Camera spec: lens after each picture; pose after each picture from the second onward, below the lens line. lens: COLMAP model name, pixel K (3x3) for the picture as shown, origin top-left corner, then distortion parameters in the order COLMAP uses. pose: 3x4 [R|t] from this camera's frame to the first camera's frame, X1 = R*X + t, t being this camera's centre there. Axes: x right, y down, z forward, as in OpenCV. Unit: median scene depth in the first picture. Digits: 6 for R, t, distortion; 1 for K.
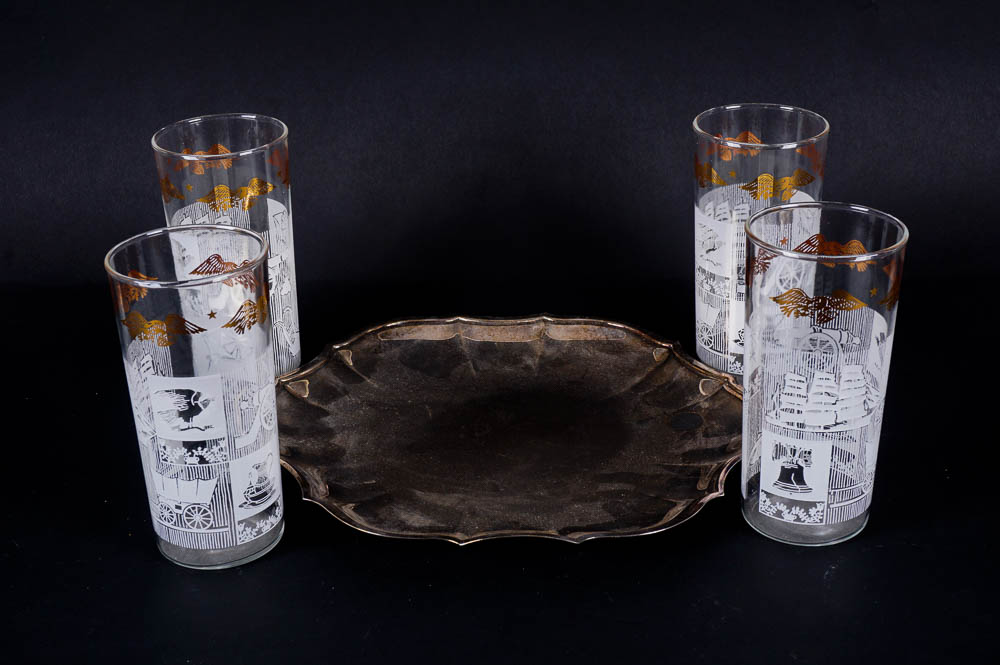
lens RADIAL K [[1686.0, 0, 500.3], [0, 1686.0, 333.7], [0, 0, 1]] dist [0.021365, 0.000000]
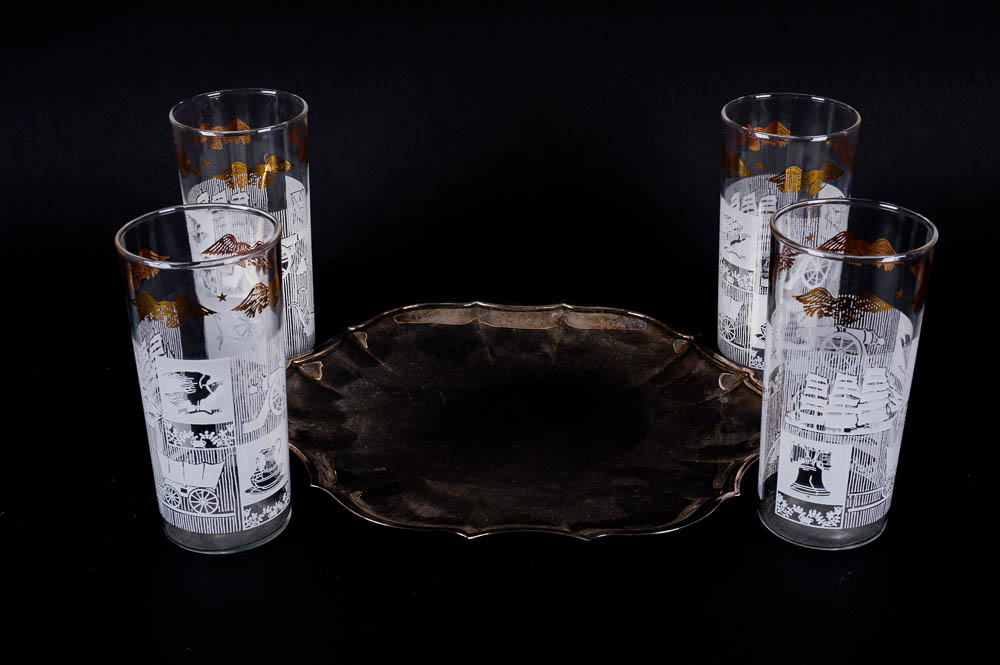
lens RADIAL K [[1686.0, 0, 498.3], [0, 1686.0, 333.0], [0, 0, 1]] dist [0.021365, 0.000000]
pose [[0.999399, 0.030433, -0.016573, 0.005545], [-0.030134, 0.999384, 0.017992, -0.011381], [0.017110, -0.017482, 0.999701, 0.018991]]
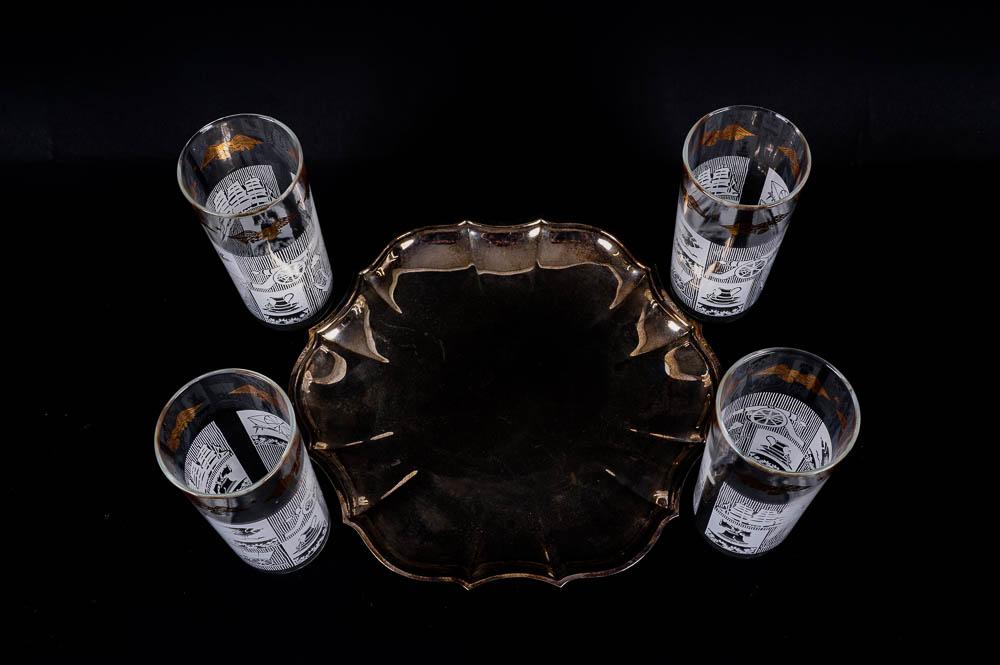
lens RADIAL K [[1217.5, 0, 502.0], [0, 1217.5, 331.6], [0, 0, 1]] dist [-0.020467, 0.000000]
pose [[0.999955, 0.007280, -0.006120, 0.005730], [-0.002098, 0.796489, 0.604649, -0.539605], [0.009276, -0.604609, 0.796469, 0.348134]]
